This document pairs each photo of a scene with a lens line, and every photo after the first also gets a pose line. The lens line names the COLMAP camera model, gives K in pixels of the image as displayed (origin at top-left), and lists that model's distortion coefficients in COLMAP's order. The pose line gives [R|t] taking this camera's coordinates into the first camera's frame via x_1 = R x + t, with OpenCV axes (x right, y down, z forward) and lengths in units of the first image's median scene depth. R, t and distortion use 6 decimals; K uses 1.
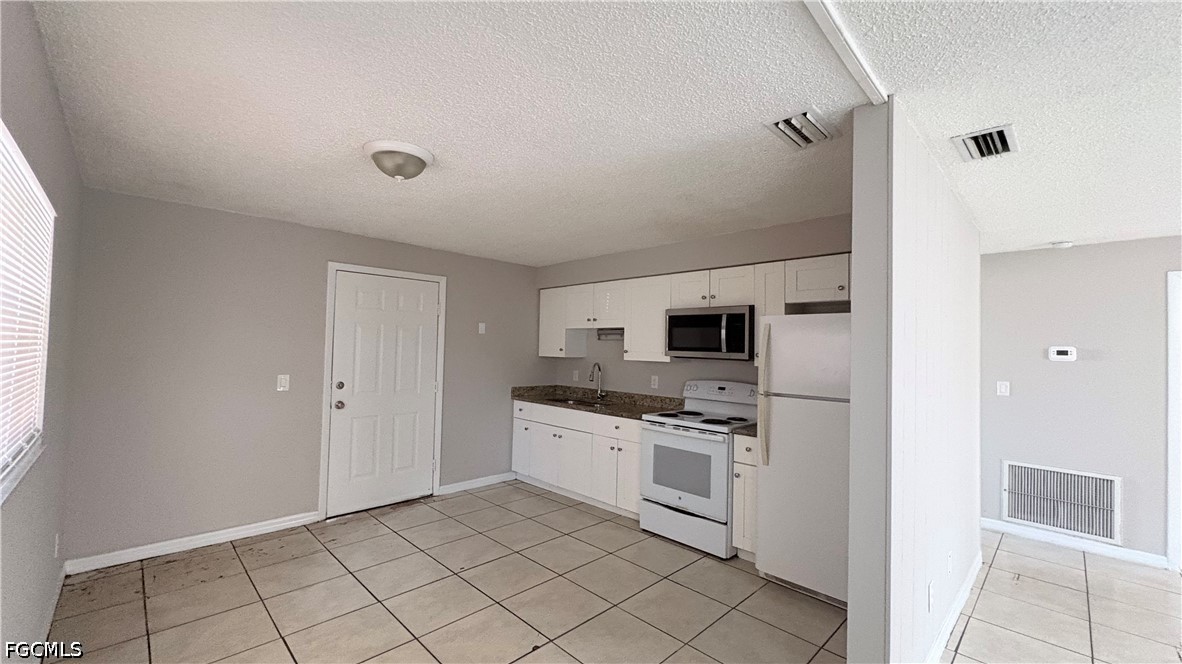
lens RADIAL K [[474.3, 0, 591.5], [0, 474.3, 333.7], [0, 0, 1]] dist [-0.000712, 0.002339]
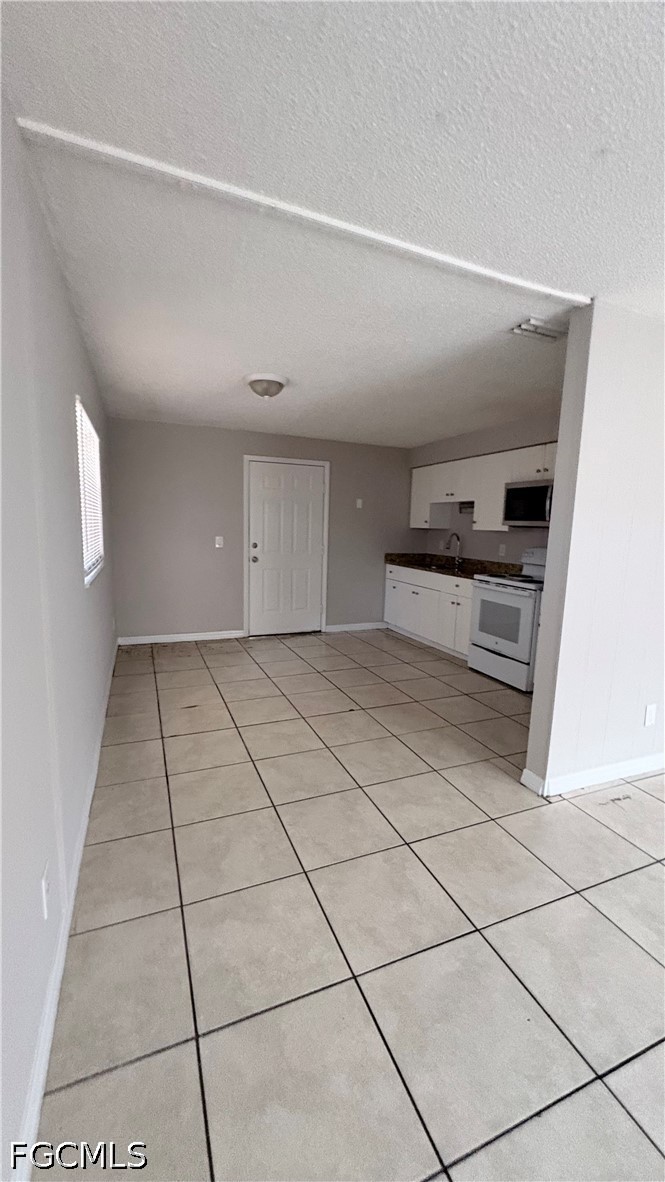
lens RADIAL K [[474.3, 0, 333.5], [0, 474.3, 593.0], [0, 0, 1]] dist [-0.000712, 0.002339]
pose [[0.924227, 0.057968, -0.377418, 0.226006], [0.004671, 0.986619, 0.162975, 0.020566], [0.381815, -0.152389, 0.911589, -0.214371]]
